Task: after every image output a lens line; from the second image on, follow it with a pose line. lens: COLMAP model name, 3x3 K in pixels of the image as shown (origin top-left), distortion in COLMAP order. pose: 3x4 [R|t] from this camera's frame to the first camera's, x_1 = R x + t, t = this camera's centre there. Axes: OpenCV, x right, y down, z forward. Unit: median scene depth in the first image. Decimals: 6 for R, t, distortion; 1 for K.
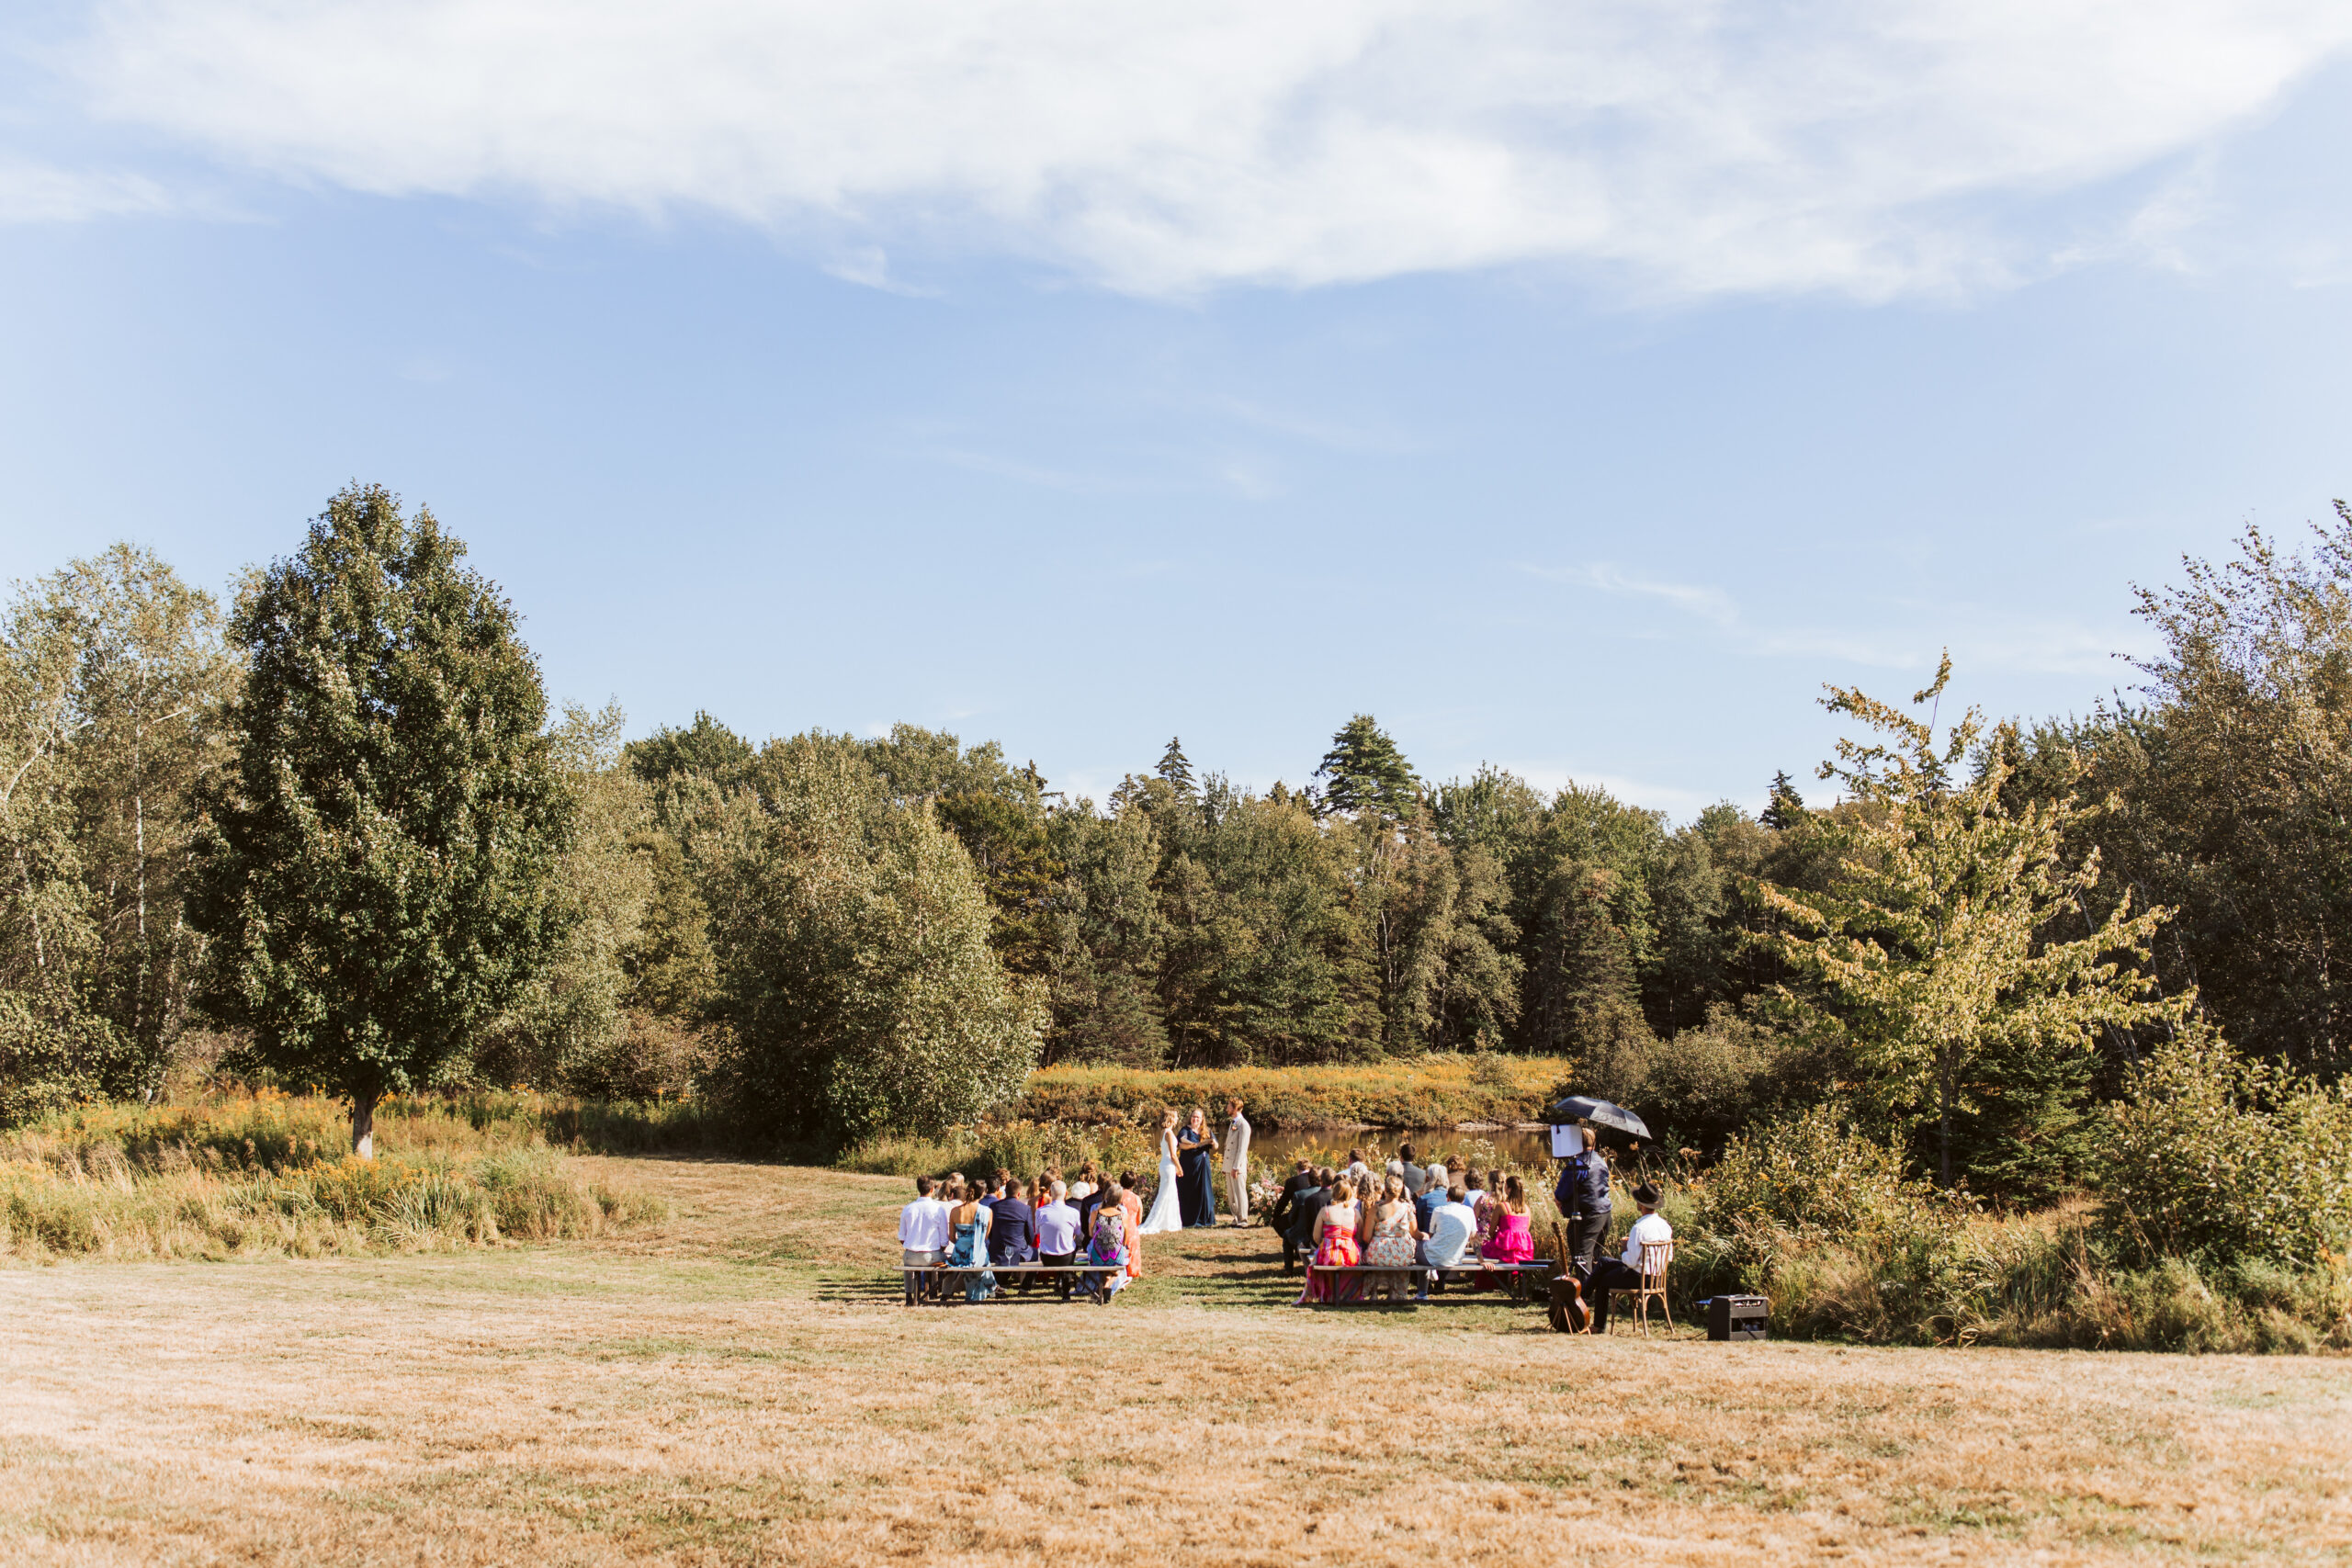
lens RADIAL K [[2149.3, 0, 1176.0], [0, 2149.3, 784.0], [0, 0, 1]] dist [0.011793, -0.086766]
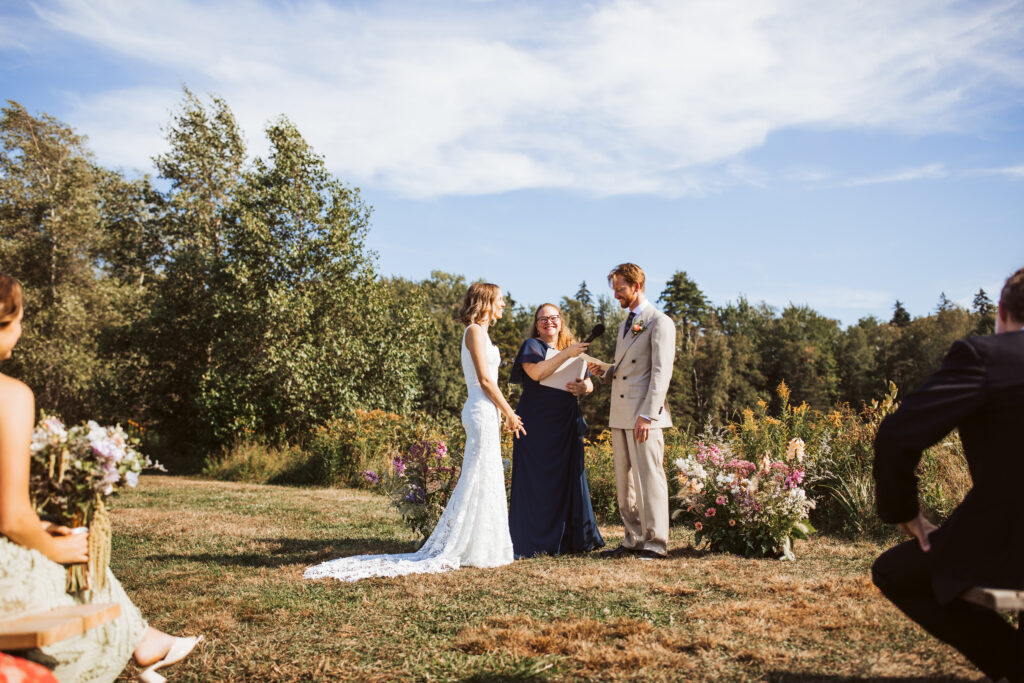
lens RADIAL K [[935.8, 0, 512.0], [0, 935.8, 341.5], [0, 0, 1]] dist [0.011793, -0.086766]
pose [[0.996544, -0.014602, -0.081770, 0.003812], [0.014659, 0.999893, 0.000092, 0.034775], [0.081760, -0.001291, 0.996651, 0.173284]]
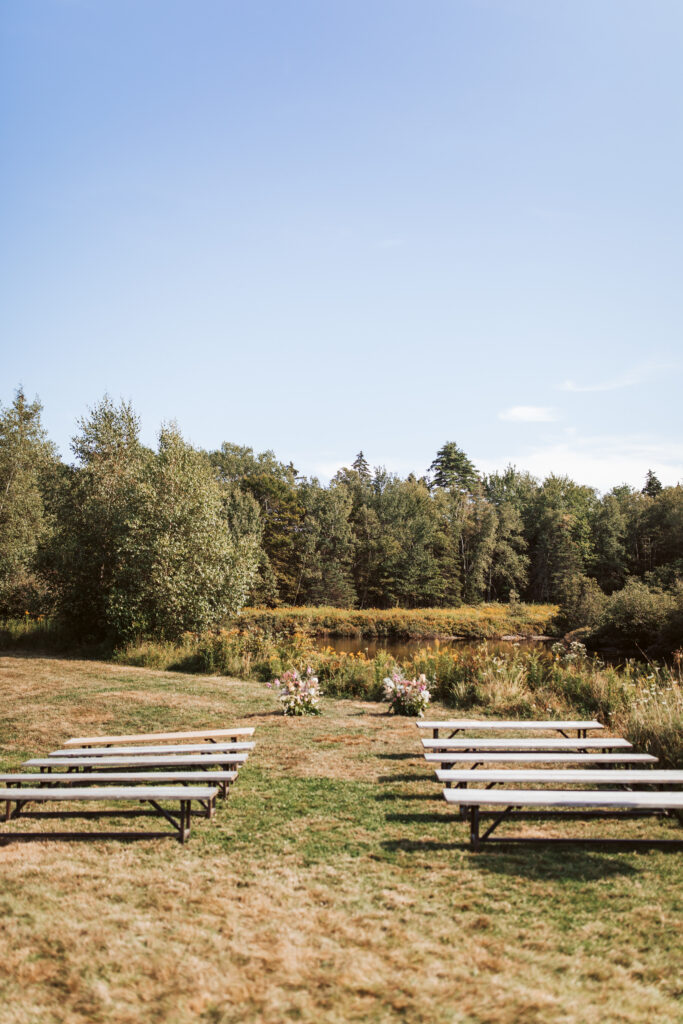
lens RADIAL K [[935.8, 0, 341.5], [0, 935.8, 512.0], [0, 0, 1]] dist [0.011793, -0.086766]
pose [[0.999627, -0.002831, -0.027176, 0.005733], [0.003461, 0.999726, 0.023152, 0.017415], [0.027103, -0.023237, 0.999363, 0.103477]]
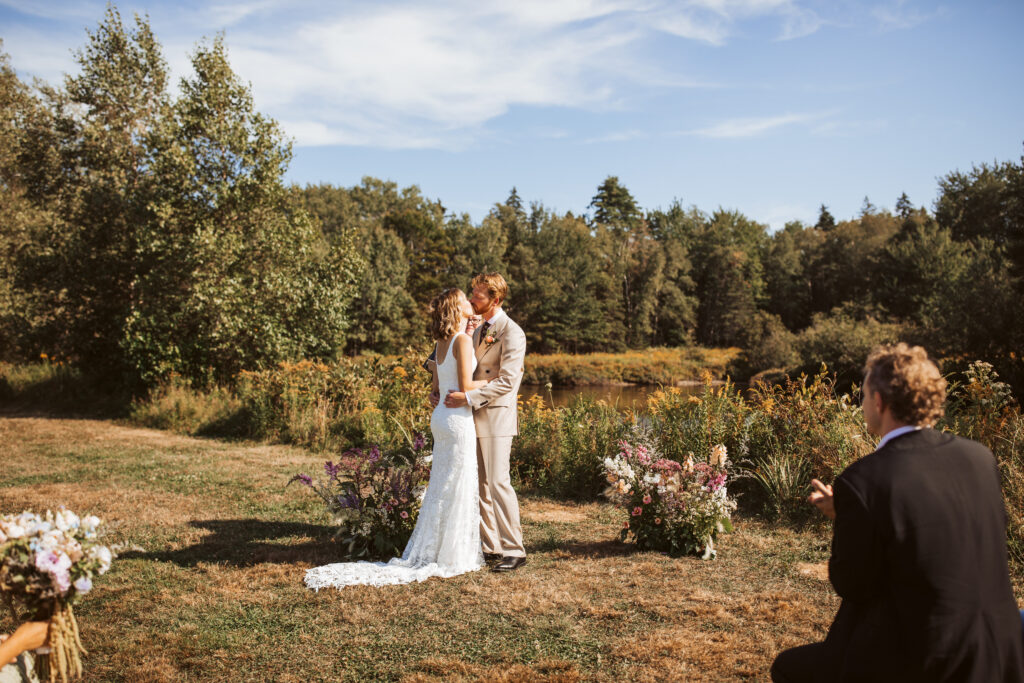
lens RADIAL K [[935.8, 0, 512.0], [0, 935.8, 341.5], [0, 0, 1]] dist [0.011793, -0.086766]
pose [[0.999714, -0.020974, -0.011525, 0.003977], [0.022070, 0.994221, 0.105064, 0.030224], [0.009255, -0.105288, 0.994399, 0.173348]]
